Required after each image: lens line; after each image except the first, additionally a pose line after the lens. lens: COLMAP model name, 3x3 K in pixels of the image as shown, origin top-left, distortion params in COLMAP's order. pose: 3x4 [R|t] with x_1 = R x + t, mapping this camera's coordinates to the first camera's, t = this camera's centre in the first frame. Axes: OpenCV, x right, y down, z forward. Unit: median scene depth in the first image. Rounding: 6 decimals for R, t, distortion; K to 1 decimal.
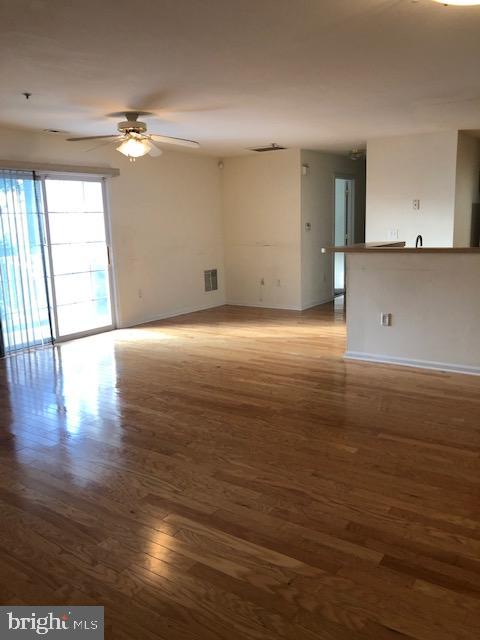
lens RADIAL K [[527.5, 0, 242.3], [0, 527.5, 320.3], [0, 0, 1]] dist [0.027947, -0.002334]
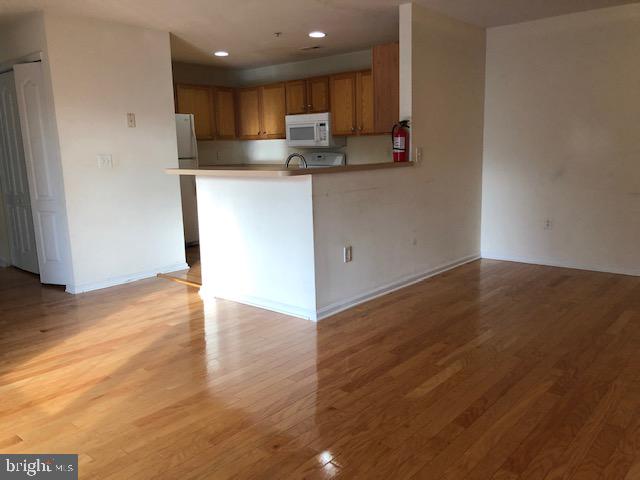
lens RADIAL K [[527.5, 0, 324.1], [0, 527.5, 236.4], [0, 0, 1]] dist [0.027947, -0.002334]
pose [[0.110265, -0.149039, 0.982664, -0.553481], [0.206914, 0.970473, 0.123972, -0.144034], [-0.972126, 0.189657, 0.137848, 0.978893]]
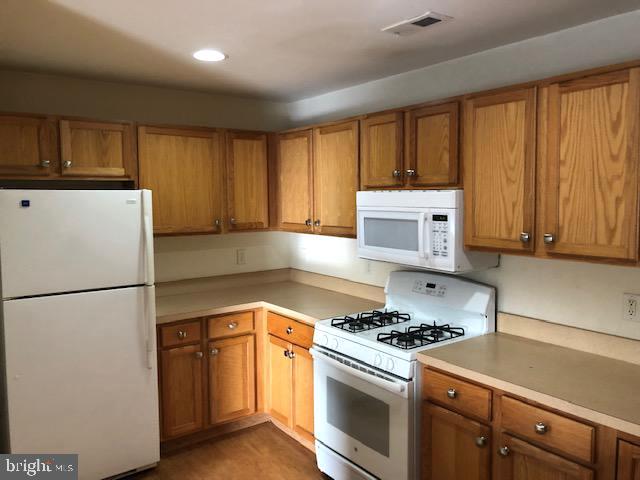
lens RADIAL K [[527.5, 0, 321.2], [0, 527.5, 241.9], [0, 0, 1]] dist [0.027947, -0.002334]
pose [[0.322354, -0.067906, 0.944180, -0.010803], [0.179424, 0.983726, 0.009493, -0.220052], [-0.929460, 0.166348, 0.329292, 1.028766]]
